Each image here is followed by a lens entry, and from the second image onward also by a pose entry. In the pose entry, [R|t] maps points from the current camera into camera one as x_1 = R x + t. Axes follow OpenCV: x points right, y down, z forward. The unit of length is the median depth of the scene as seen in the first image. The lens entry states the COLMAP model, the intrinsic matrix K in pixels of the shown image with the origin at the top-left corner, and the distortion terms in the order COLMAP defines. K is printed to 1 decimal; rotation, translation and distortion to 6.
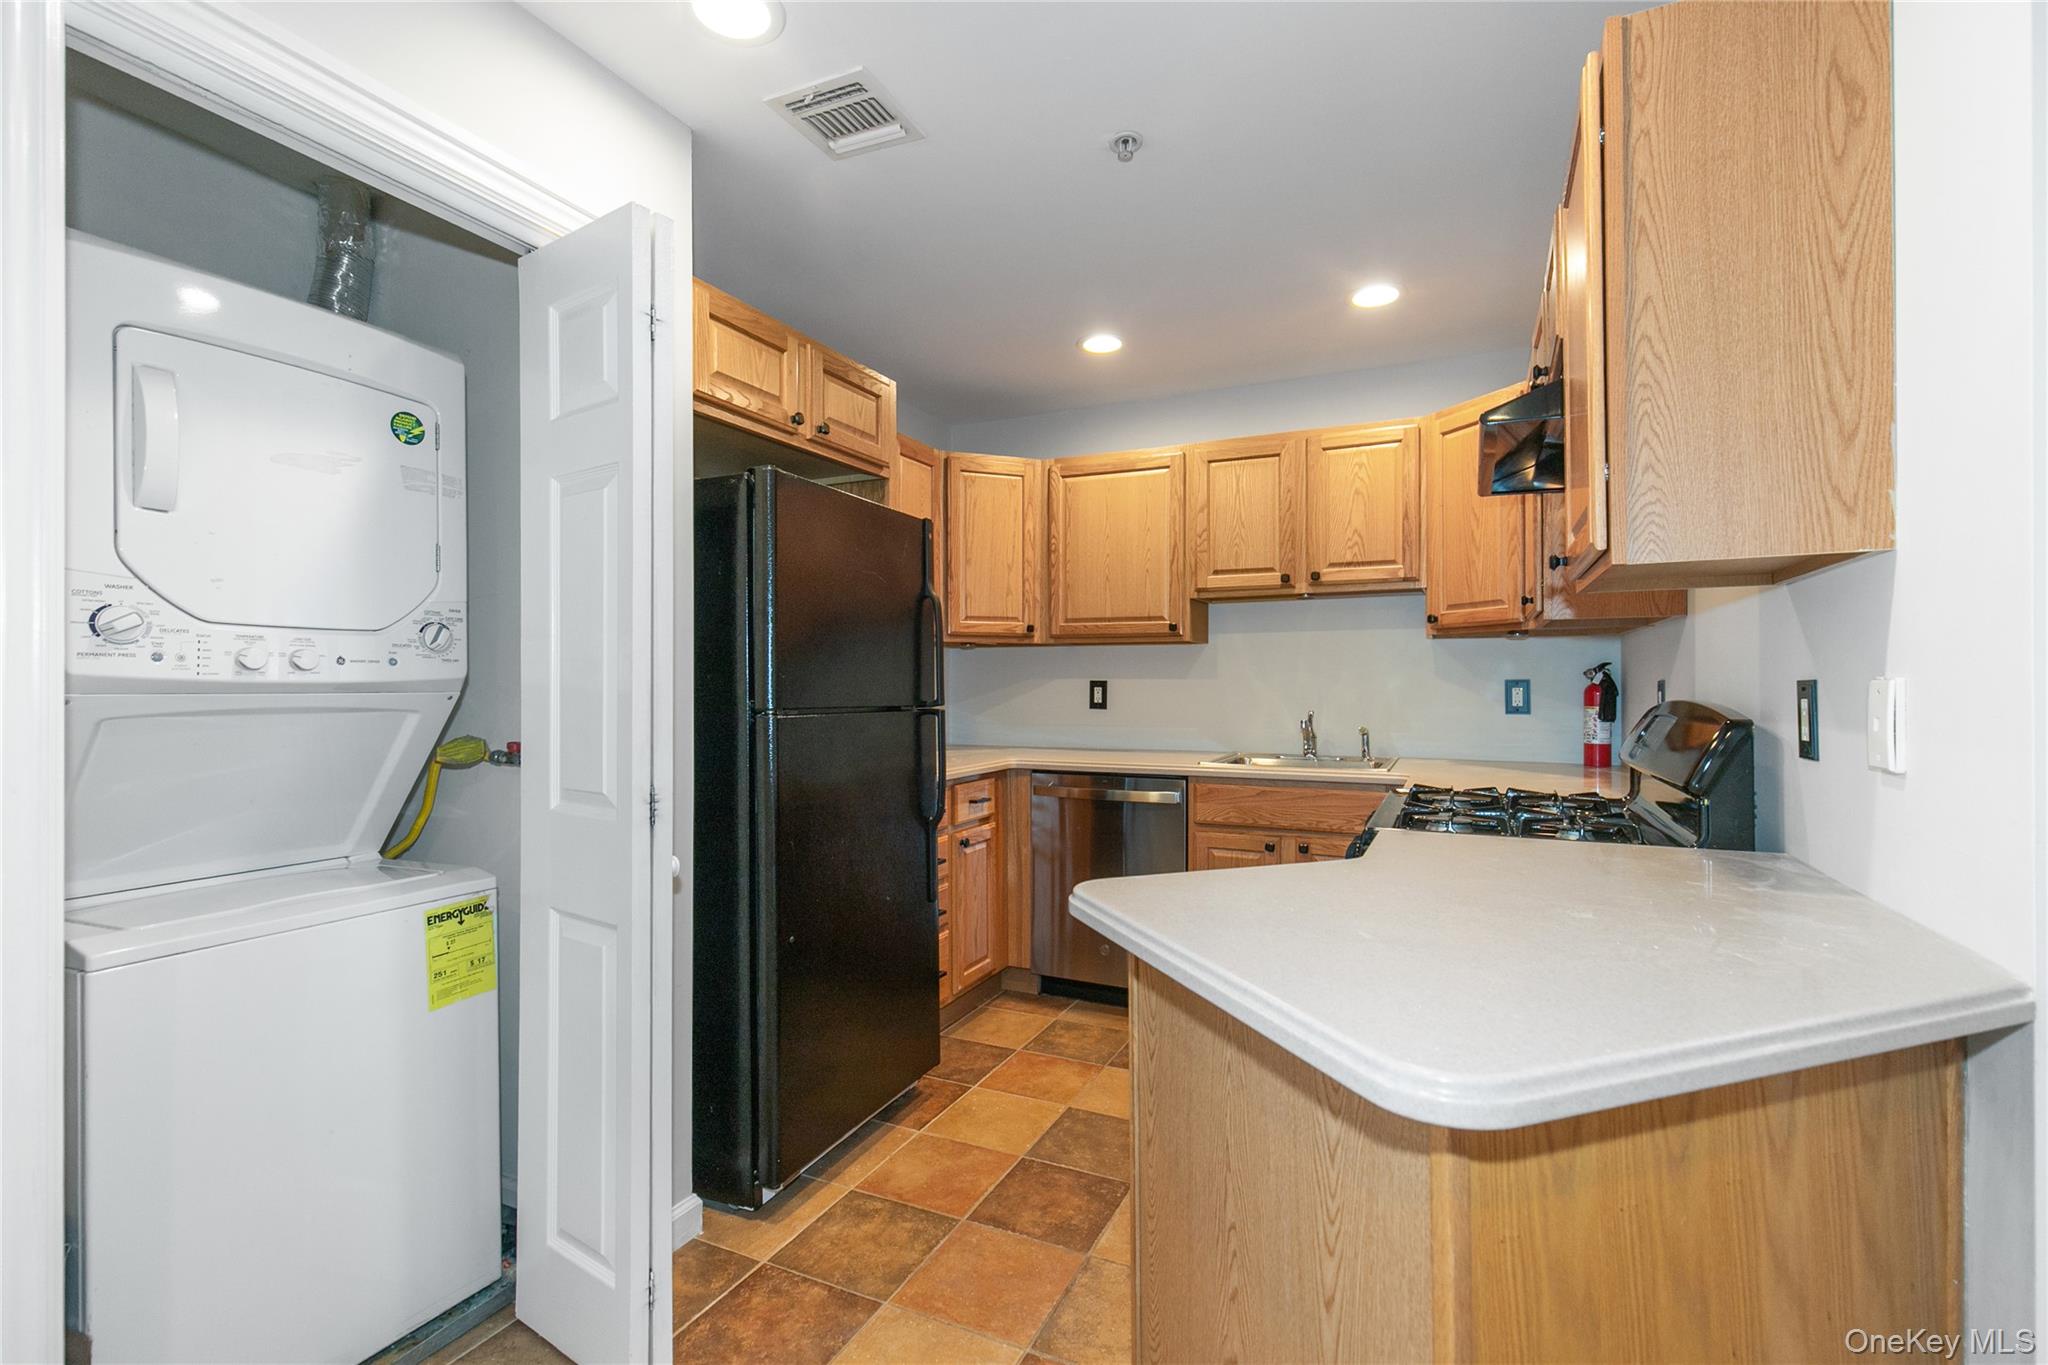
lens RADIAL K [[923.5, 0, 1038.3], [0, 923.5, 685.0], [0, 0, 1]] dist [0.009426, -0.001060]
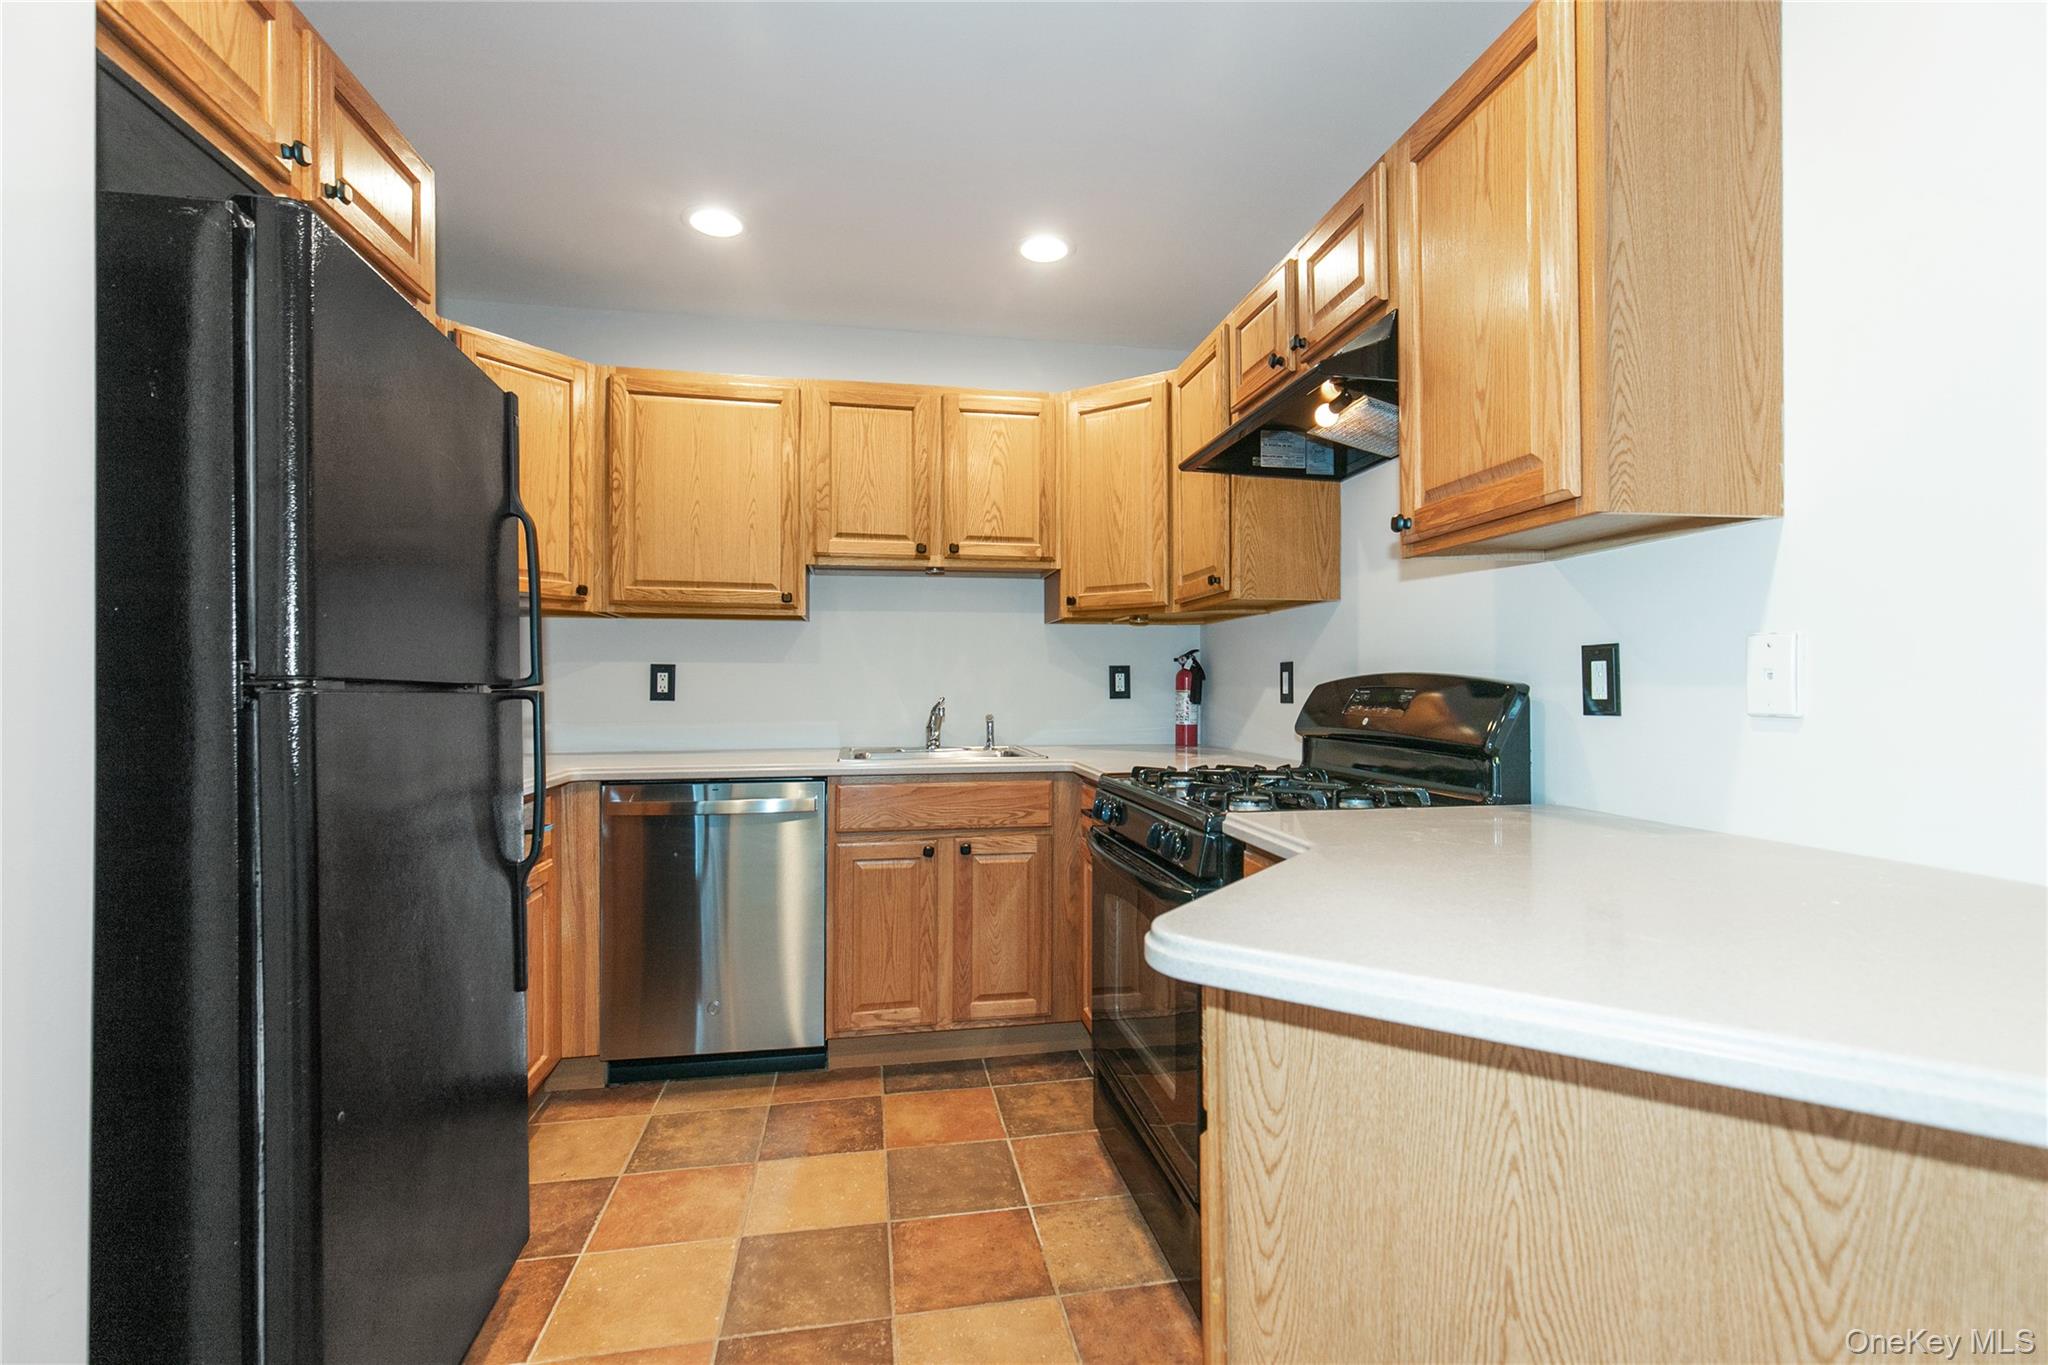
lens RADIAL K [[923.5, 0, 1038.3], [0, 923.5, 685.0], [0, 0, 1]] dist [0.009426, -0.001060]
pose [[0.814627, 0.001224, 0.579984, -0.164412], [0.001725, 0.999988, -0.004533, 0.021427], [-0.579983, 0.004693, 0.814615, 0.221965]]
